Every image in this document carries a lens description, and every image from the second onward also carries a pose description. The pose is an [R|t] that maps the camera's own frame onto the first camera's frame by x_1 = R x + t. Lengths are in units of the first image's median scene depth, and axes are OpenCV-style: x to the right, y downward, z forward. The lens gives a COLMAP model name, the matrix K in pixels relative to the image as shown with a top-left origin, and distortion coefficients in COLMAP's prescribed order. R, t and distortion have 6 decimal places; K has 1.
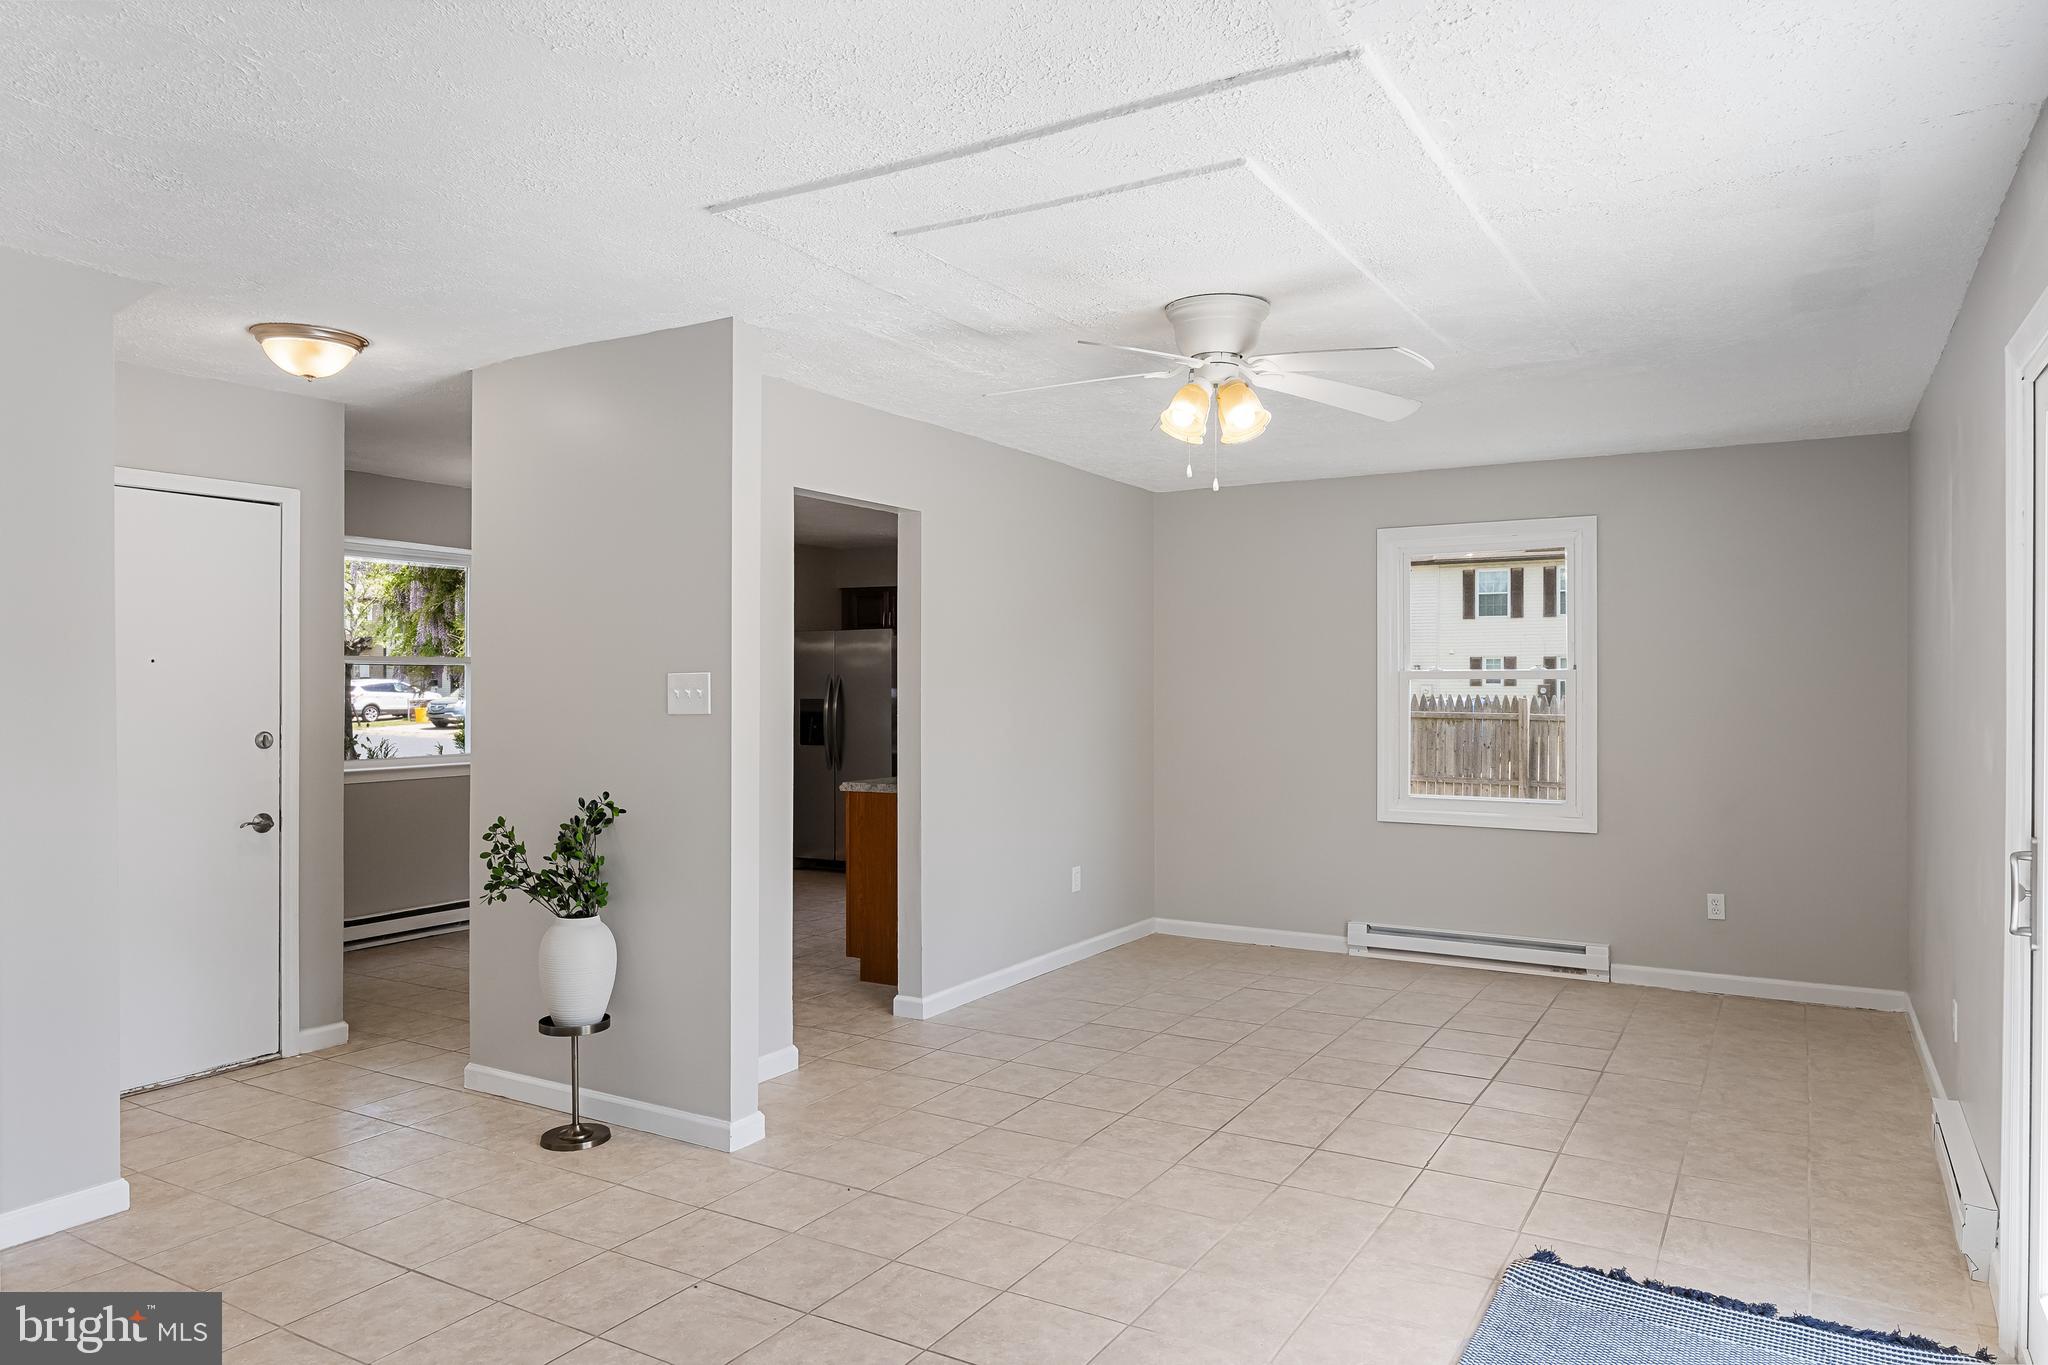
lens RADIAL K [[1309.2, 0, 1017.1], [0, 1309.2, 684.9], [0, 0, 1]] dist [-0.006042, 0.006622]
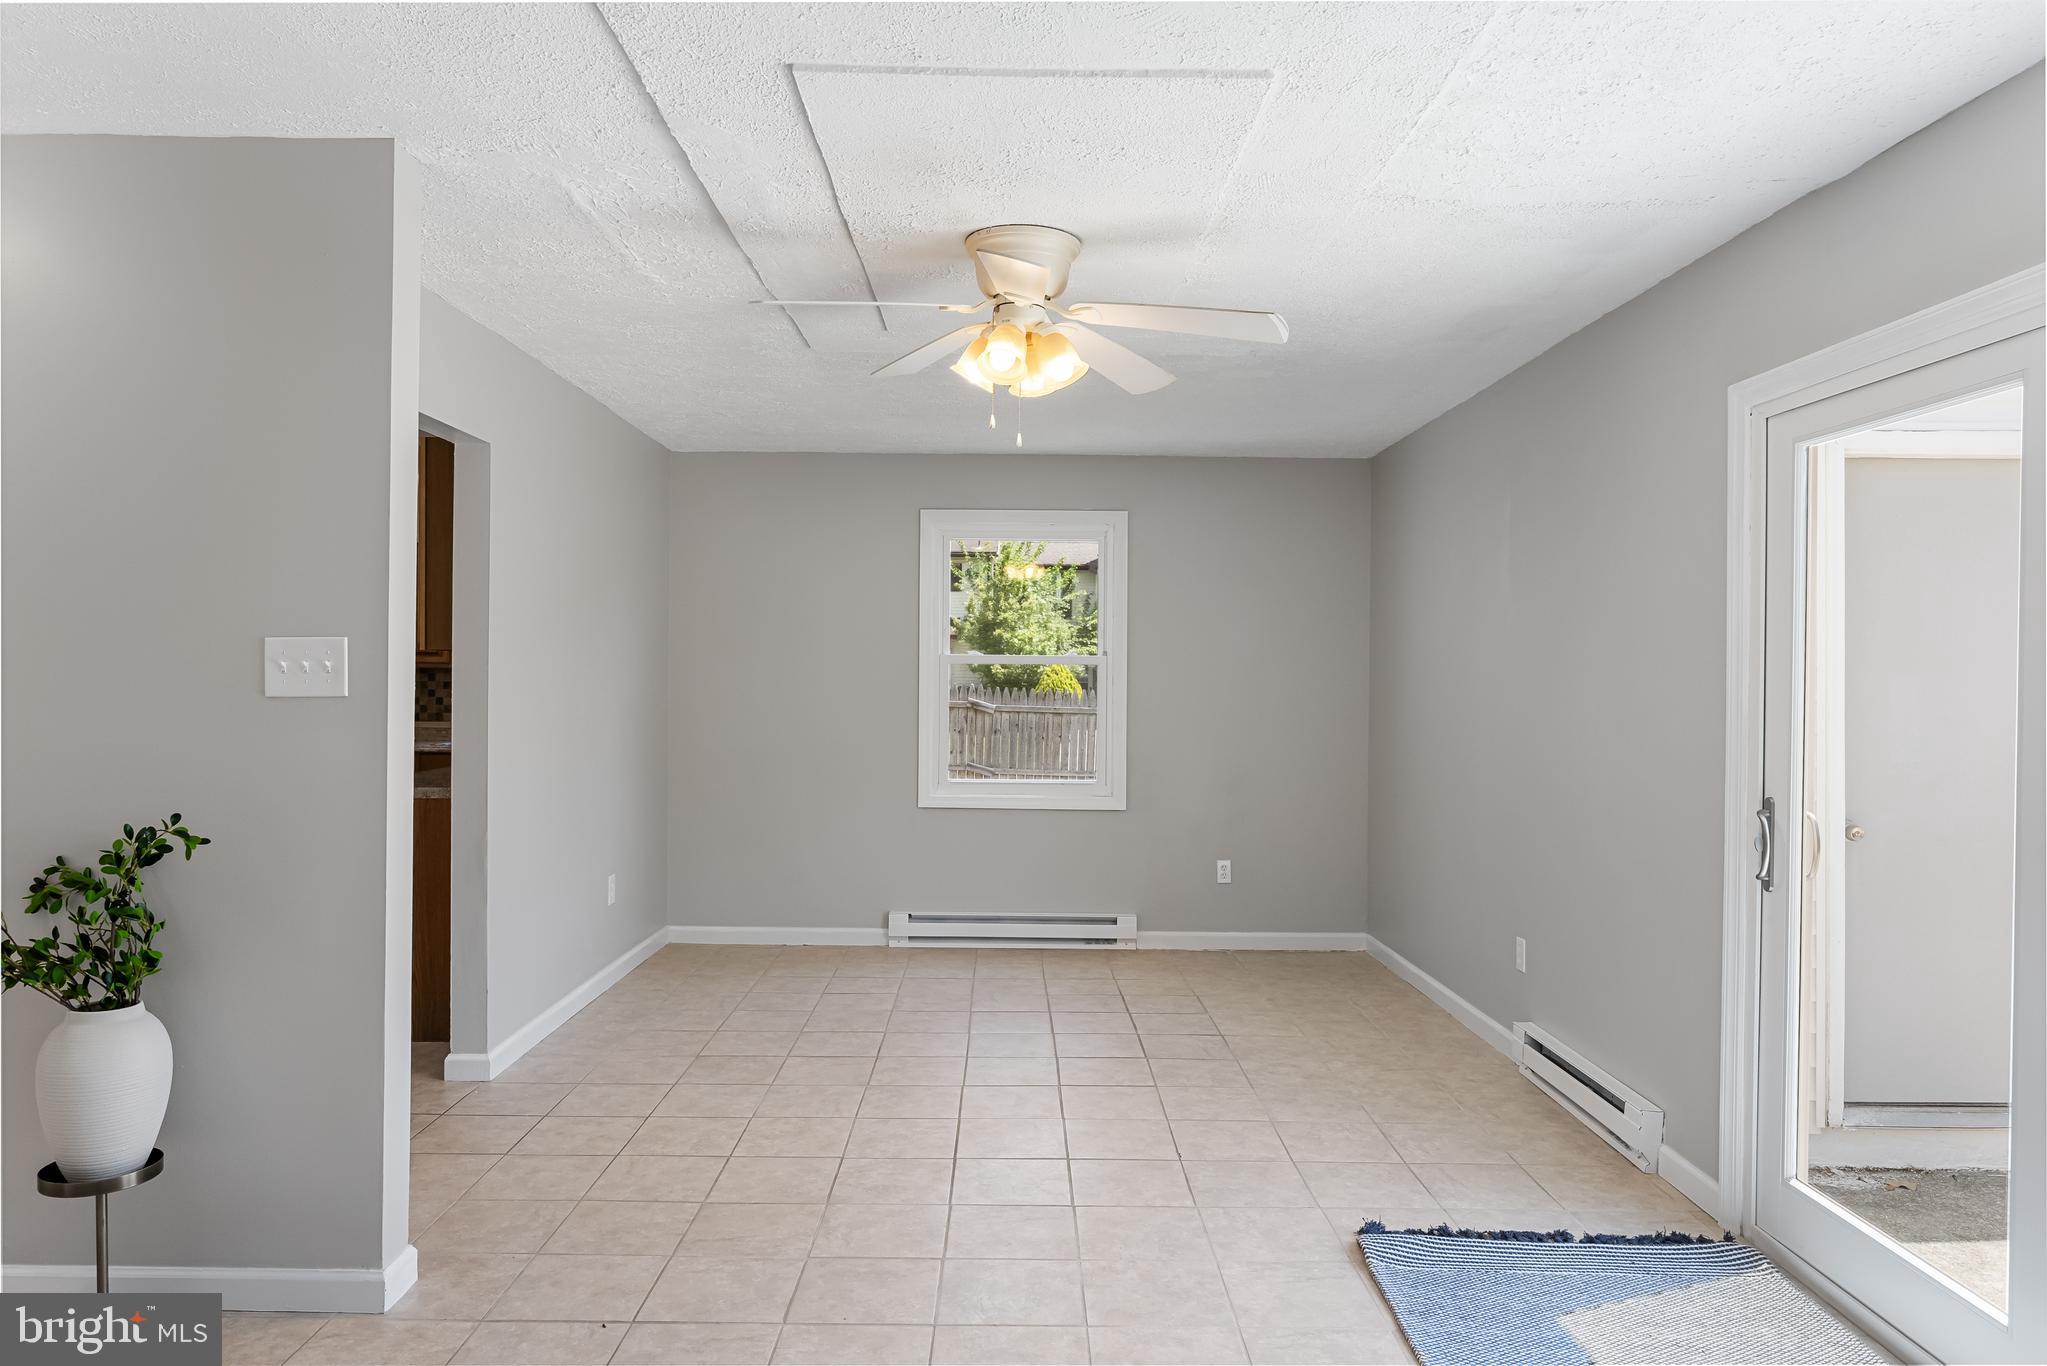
lens RADIAL K [[1308.5, 0, 1024.0], [0, 1308.5, 677.3], [0, 0, 1]] dist [-0.006042, 0.006622]
pose [[0.859756, 0.008074, 0.510641, -0.276813], [-0.010563, 0.999942, 0.001974, 0.006874], [-0.510595, -0.007091, 0.859792, 0.207717]]
